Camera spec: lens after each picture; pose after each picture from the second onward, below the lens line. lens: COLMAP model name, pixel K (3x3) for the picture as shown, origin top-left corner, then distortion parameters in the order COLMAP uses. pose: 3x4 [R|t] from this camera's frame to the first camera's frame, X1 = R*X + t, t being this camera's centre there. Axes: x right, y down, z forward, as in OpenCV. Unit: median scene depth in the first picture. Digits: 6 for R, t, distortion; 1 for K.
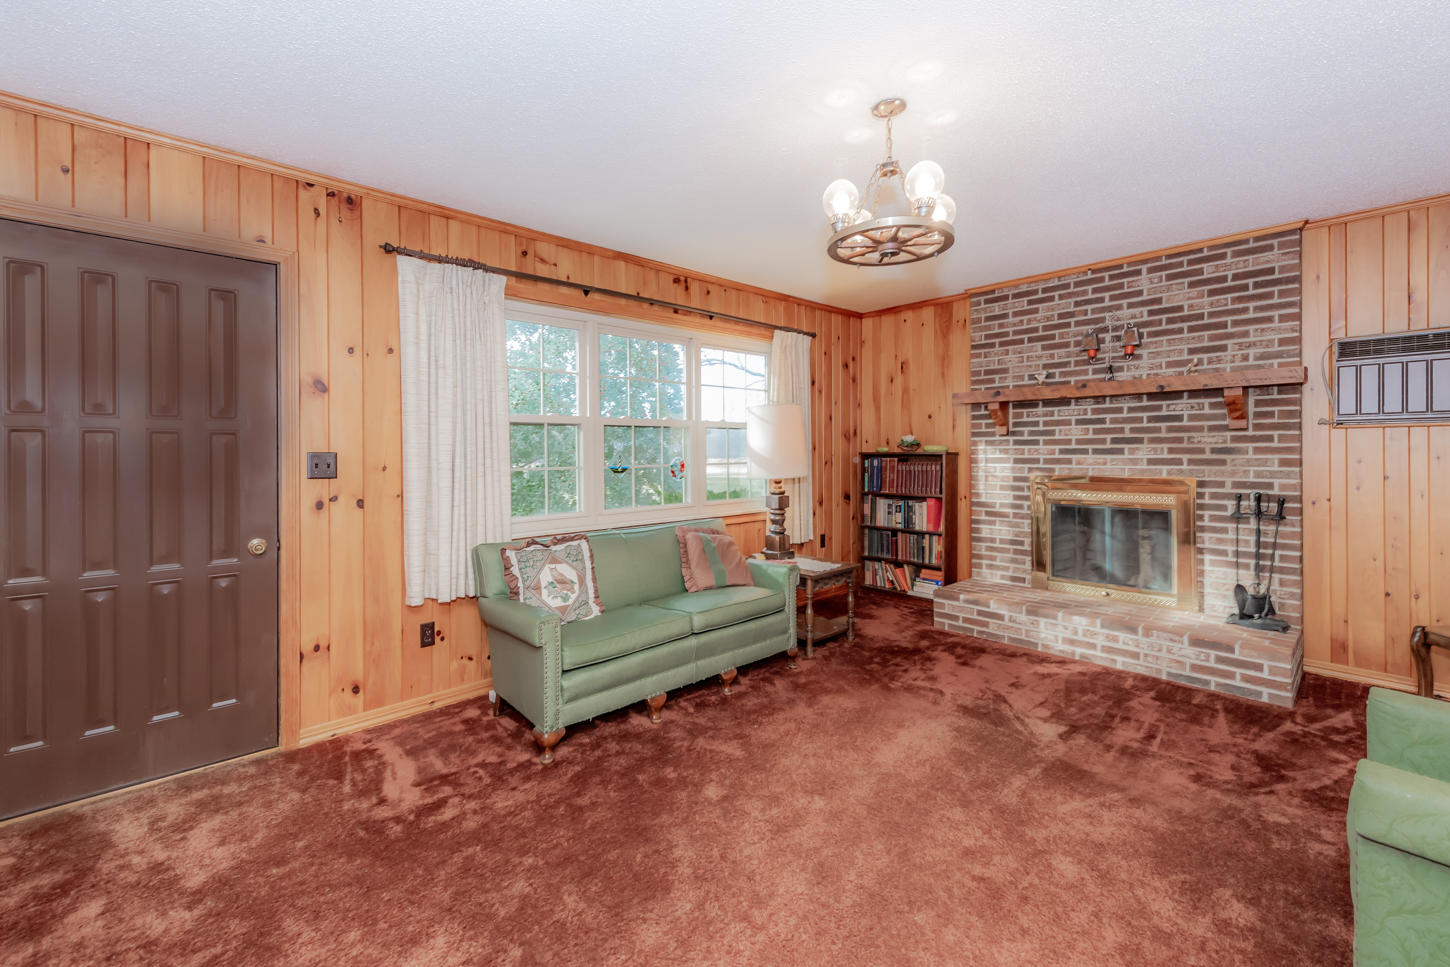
lens RADIAL K [[589.8, 0, 718.6], [0, 589.8, 453.2], [0, 0, 1]] dist [0.002079, -0.000056]
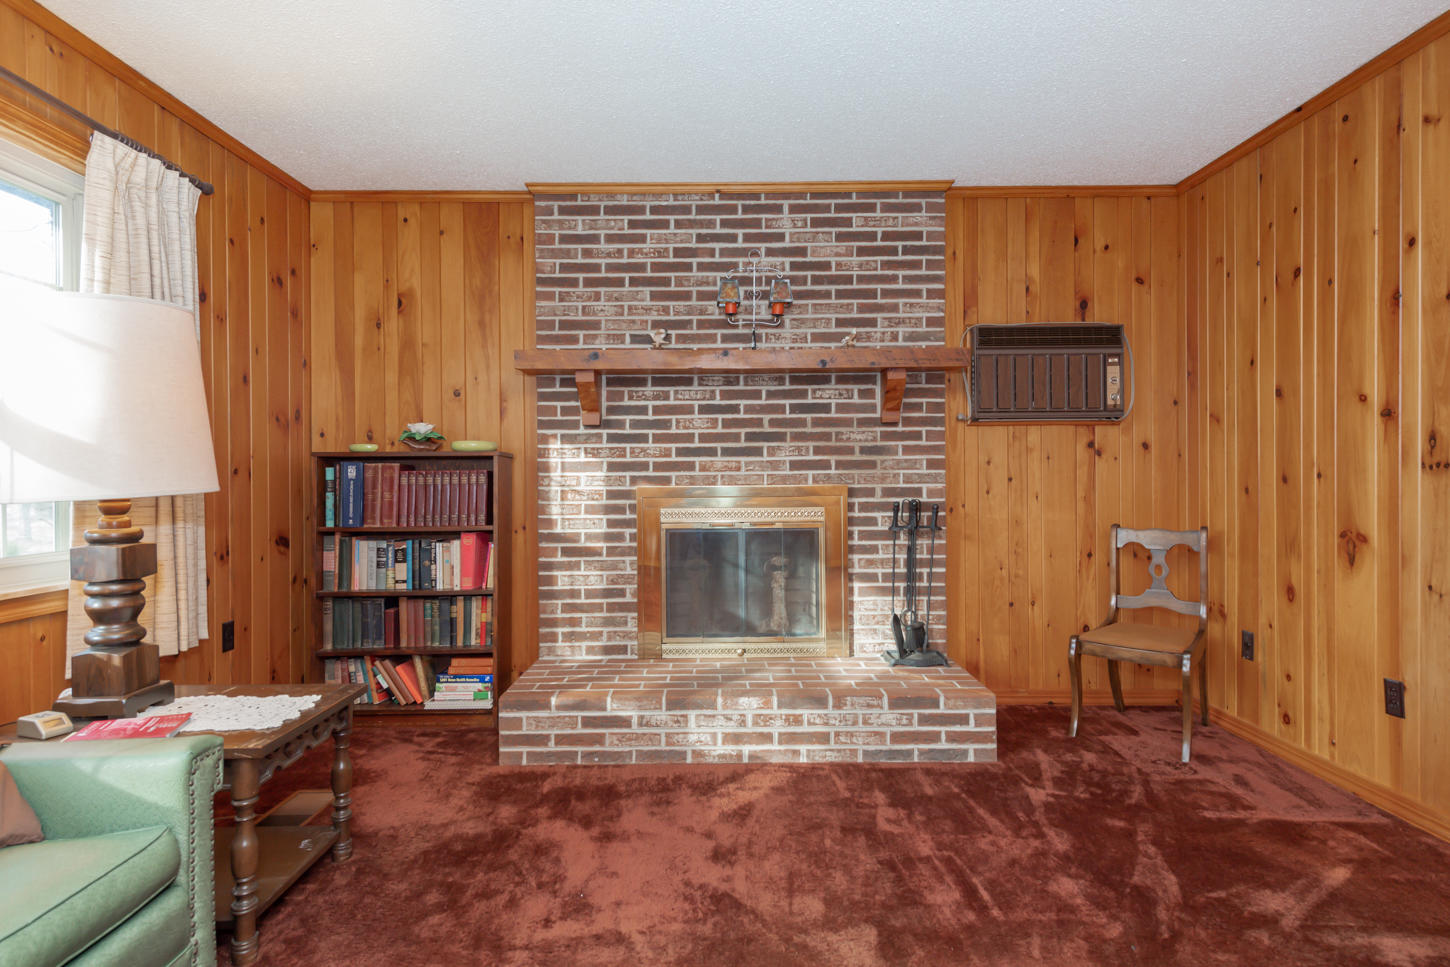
lens RADIAL K [[683.5, 0, 727.3], [0, 683.5, 487.8], [0, 0, 1]] dist [0.014974, -0.000428]
pose [[0.636809, -0.001885, 0.771020, 0.008486], [-0.001269, 0.999993, 0.003493, 0.035866], [-0.771021, -0.003203, 0.636802, 0.458966]]
